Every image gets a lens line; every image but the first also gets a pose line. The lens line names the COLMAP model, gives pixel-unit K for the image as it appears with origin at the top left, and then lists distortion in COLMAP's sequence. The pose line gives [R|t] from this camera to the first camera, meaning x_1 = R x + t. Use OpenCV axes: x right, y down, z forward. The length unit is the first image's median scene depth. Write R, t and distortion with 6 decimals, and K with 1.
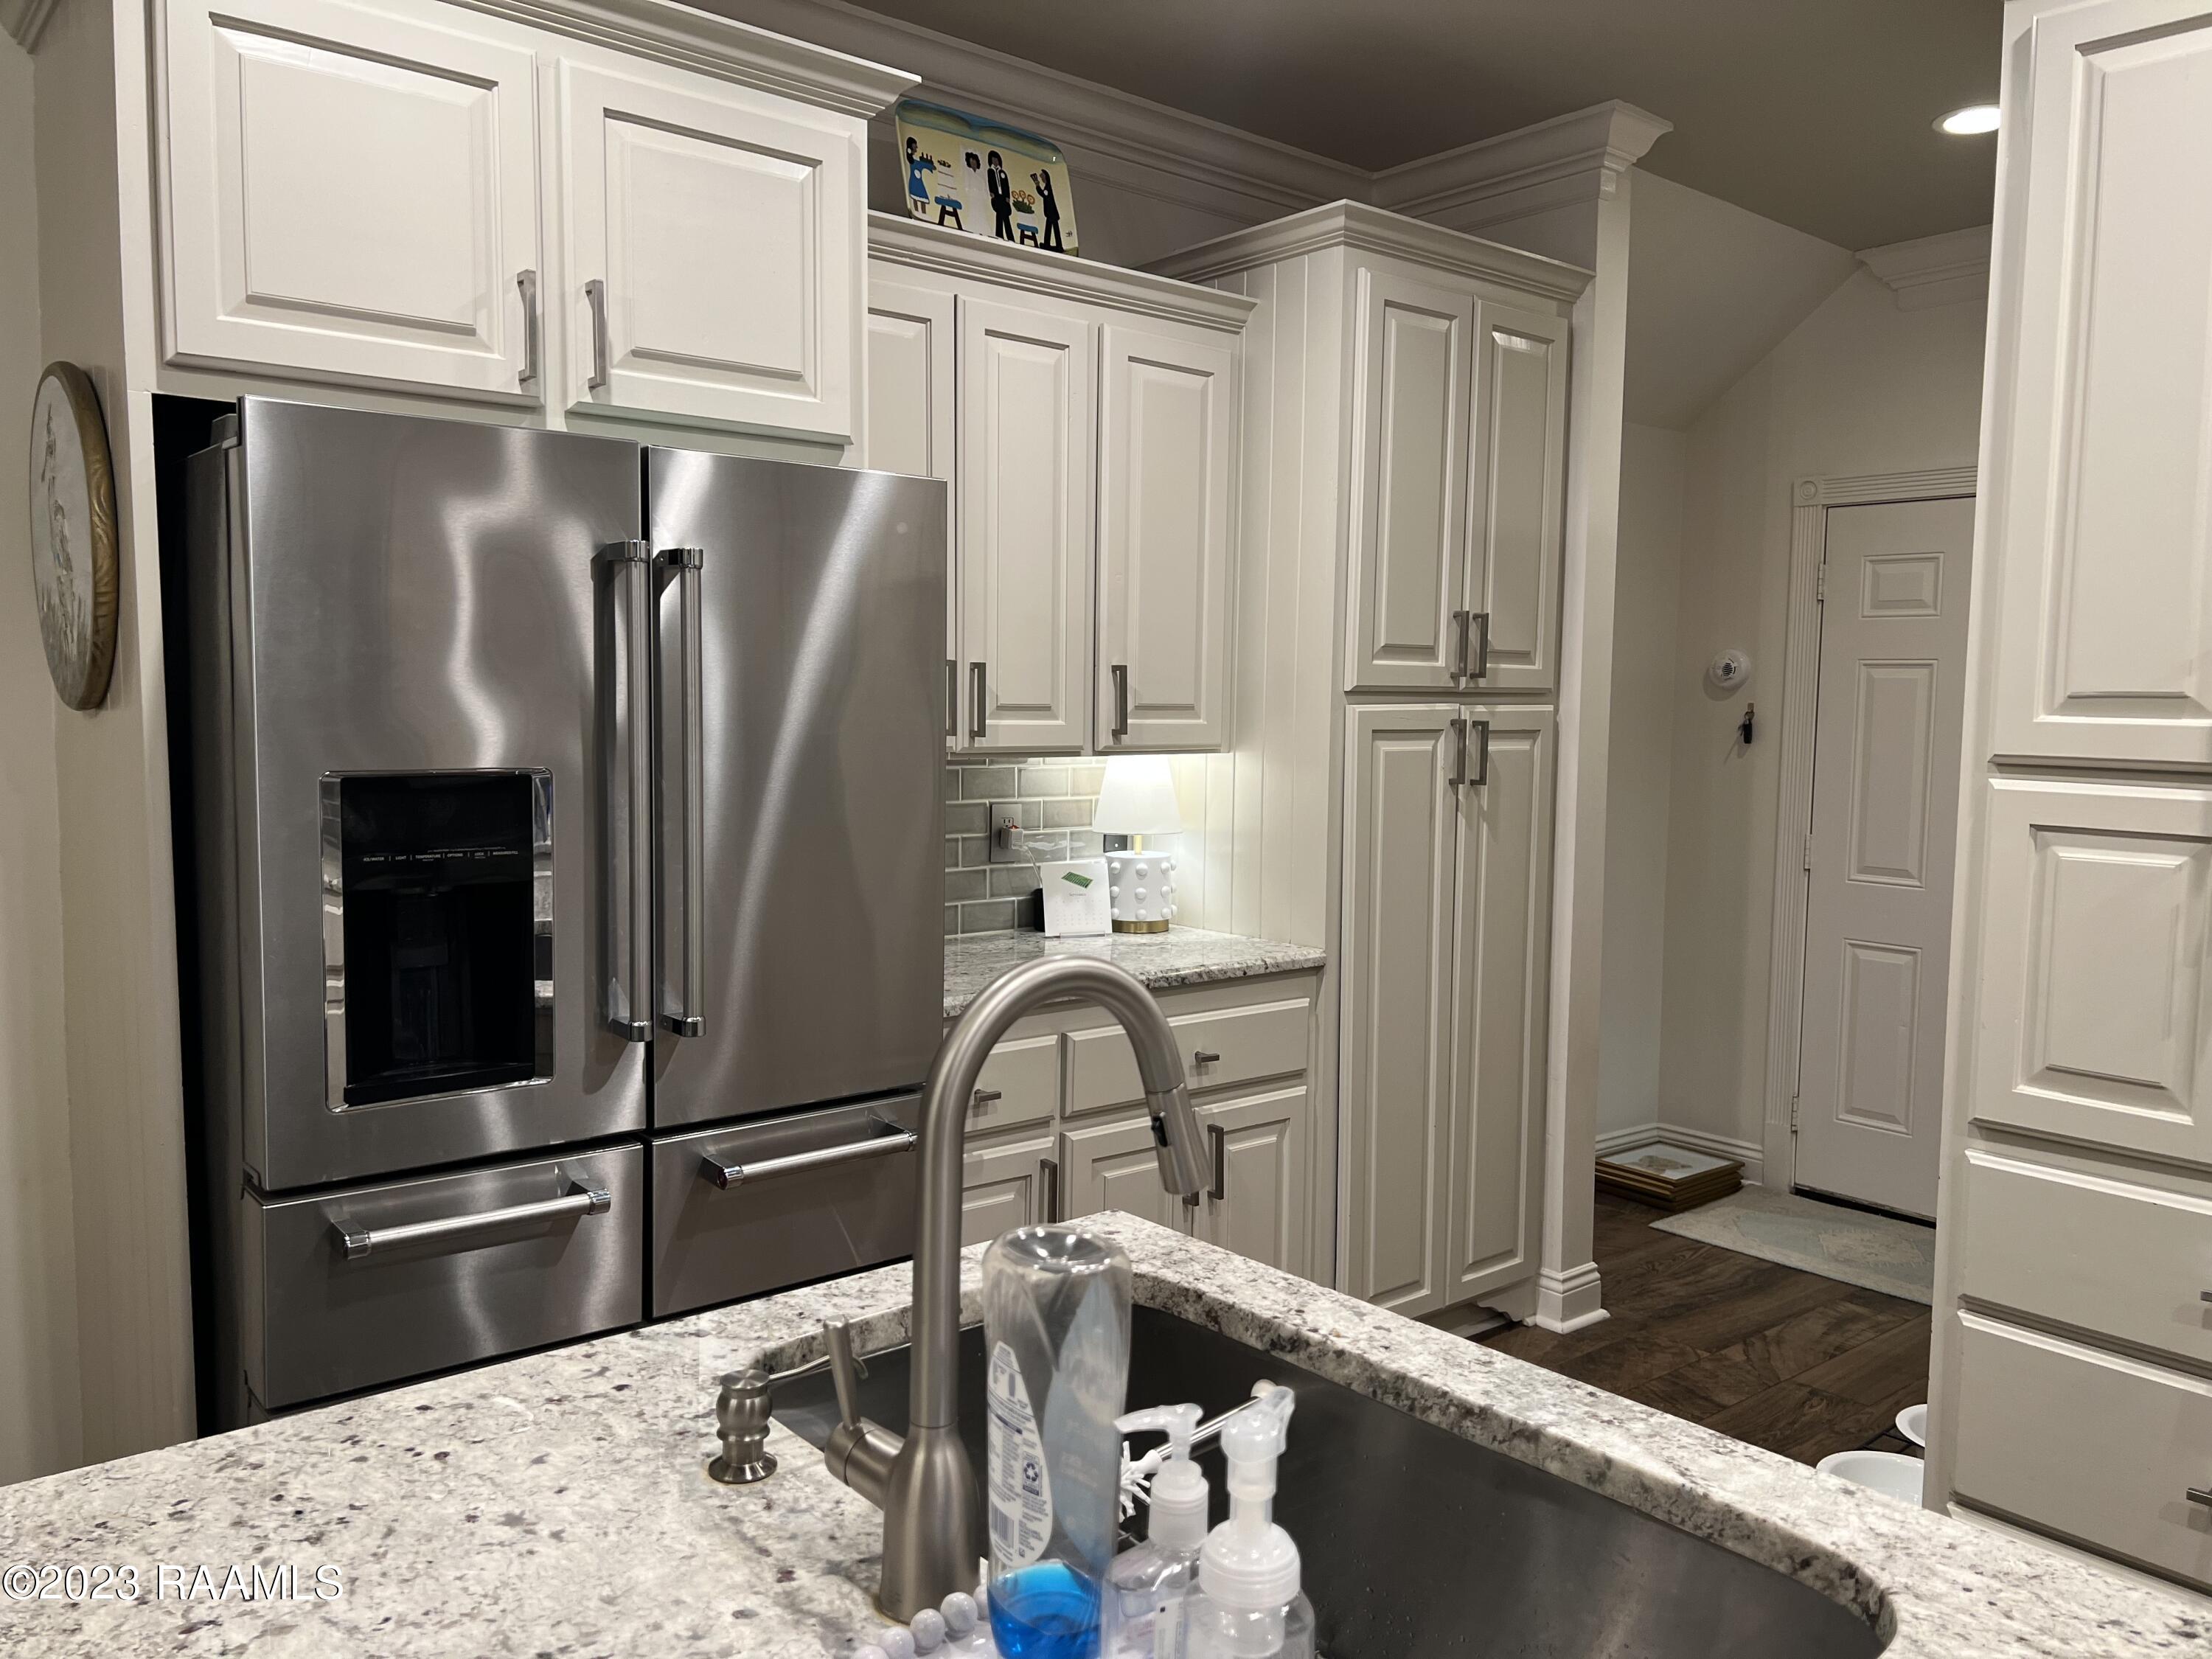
lens RADIAL K [[1658.8, 0, 1106.0], [0, 1658.8, 829.5], [0, 0, 1]] dist [0.012987, -0.010886]
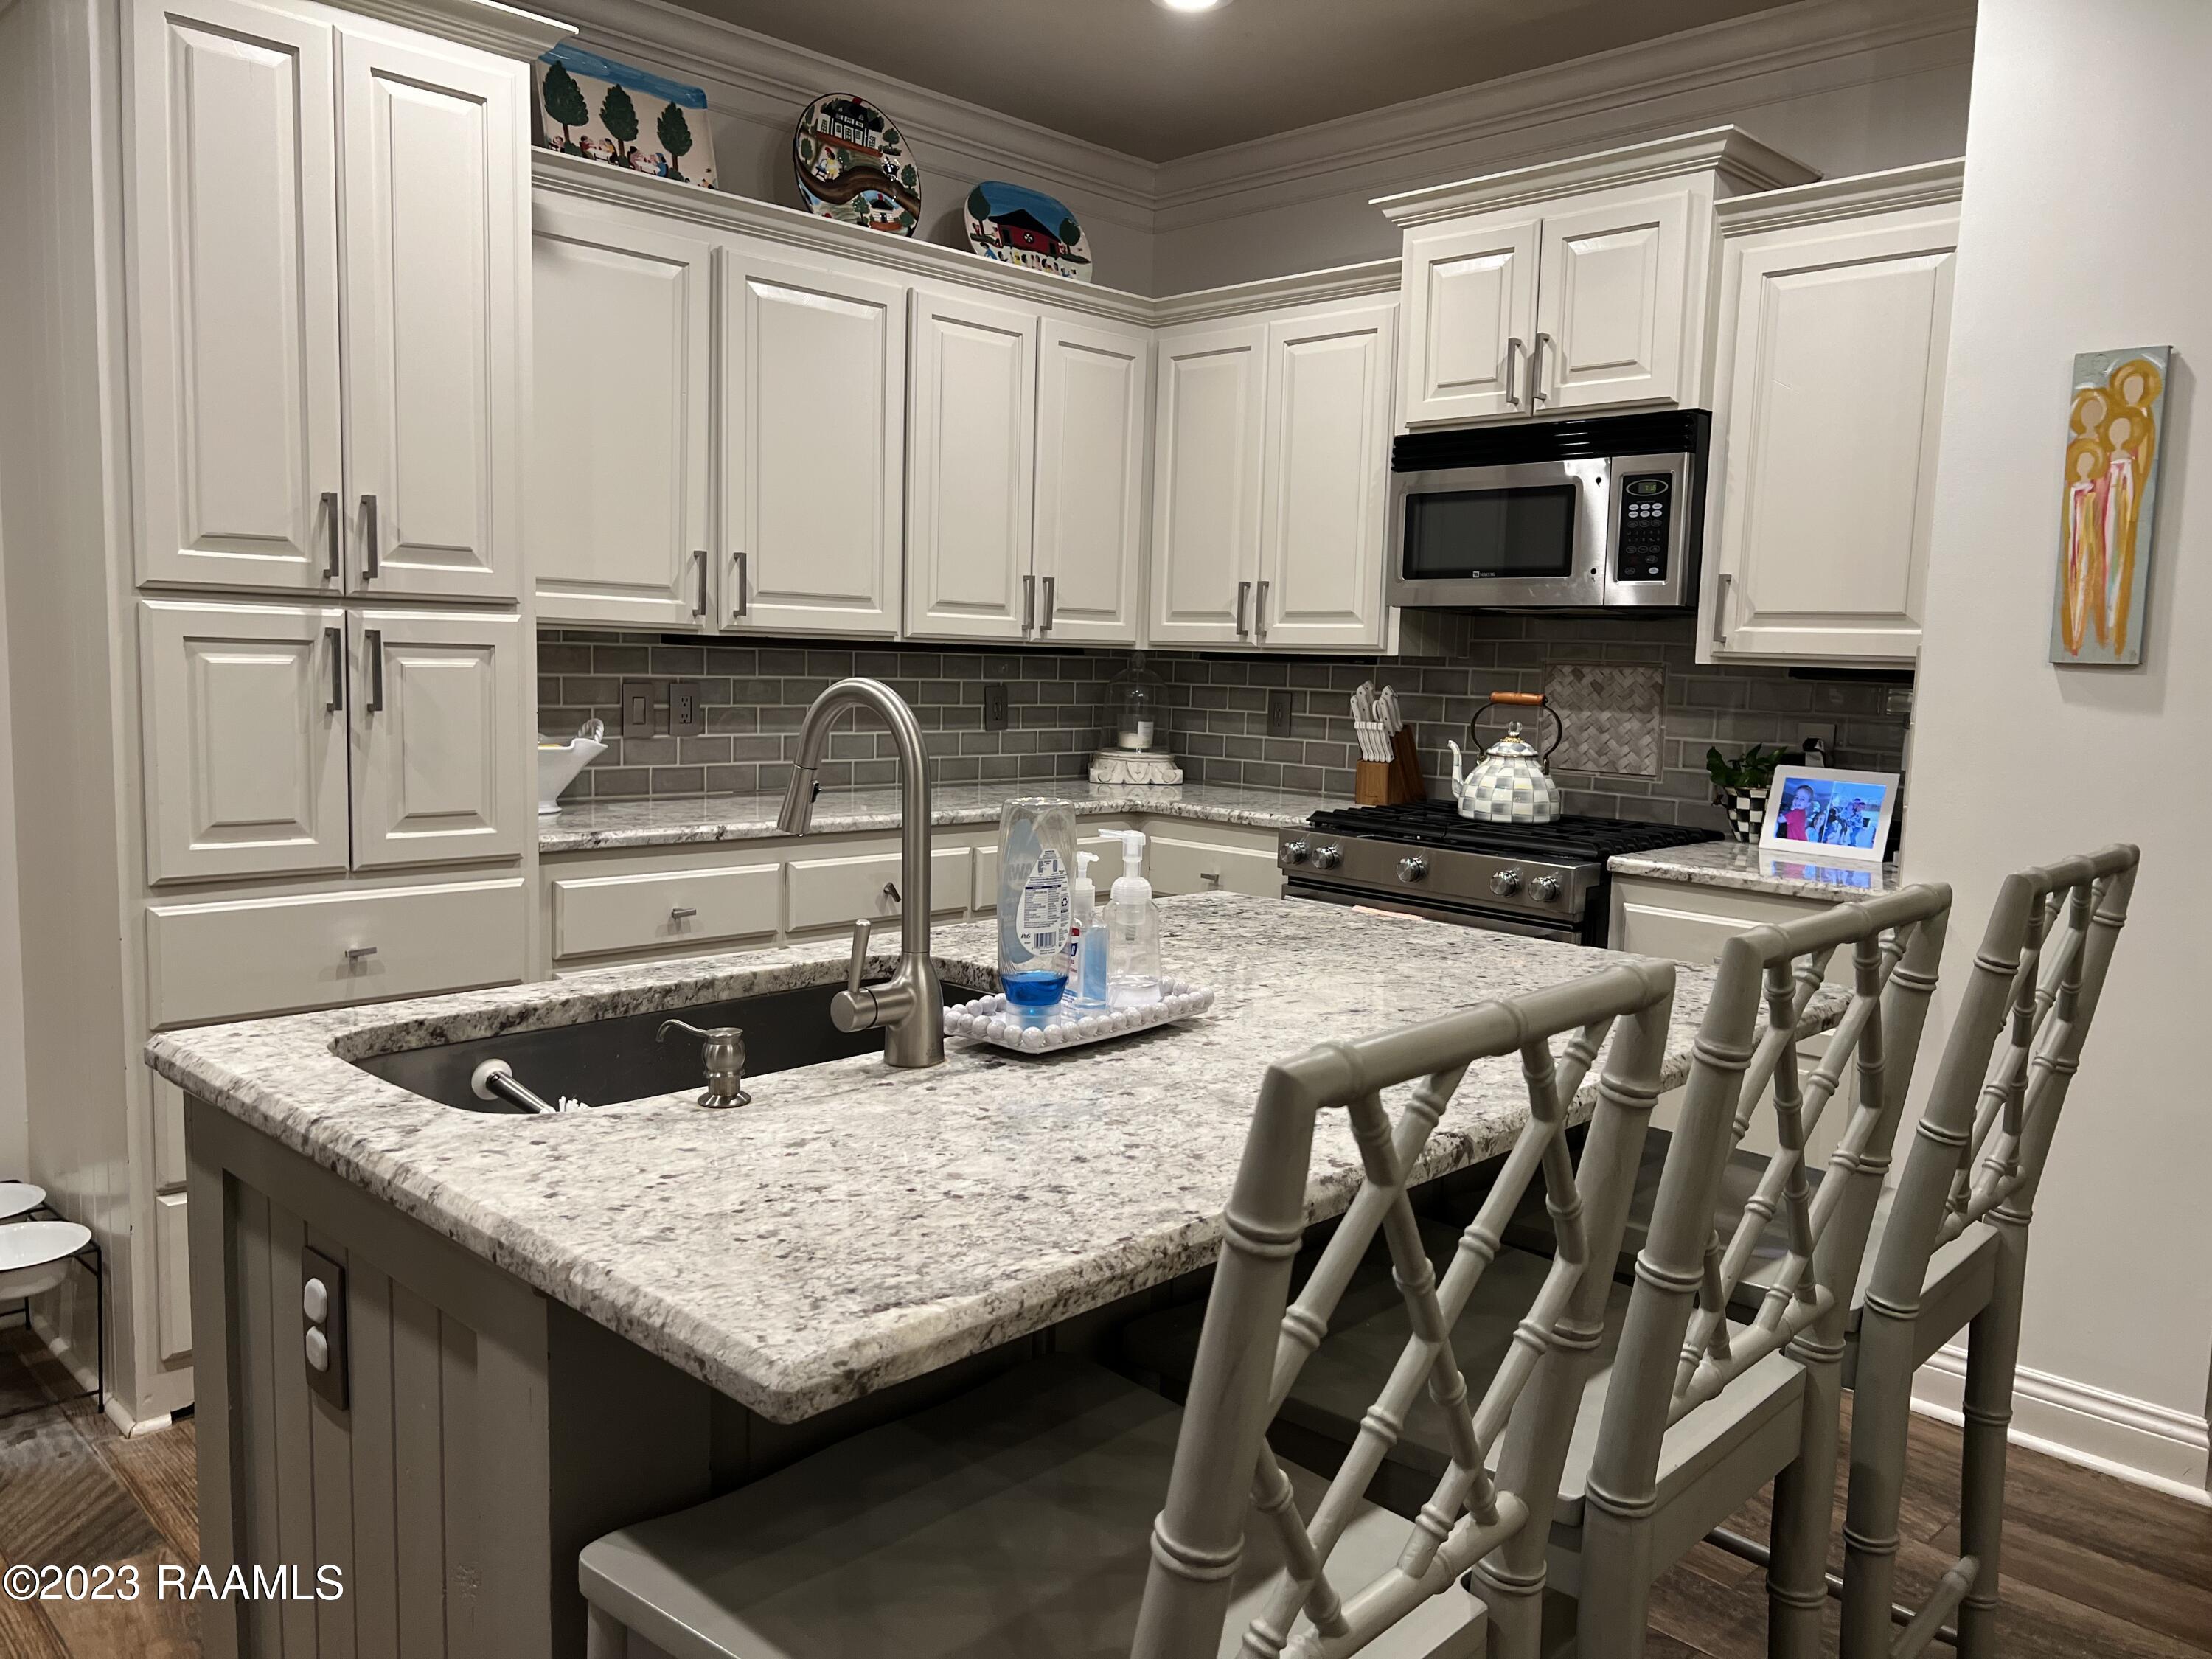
lens RADIAL K [[1658.8, 0, 1106.0], [0, 1658.8, 829.5], [0, 0, 1]] dist [0.012987, -0.010886]
pose [[-0.075662, -0.130982, 0.988493, -1.378441], [0.051684, 0.989487, 0.135069, 0.013241], [-0.995793, 0.061309, -0.068097, 0.717281]]
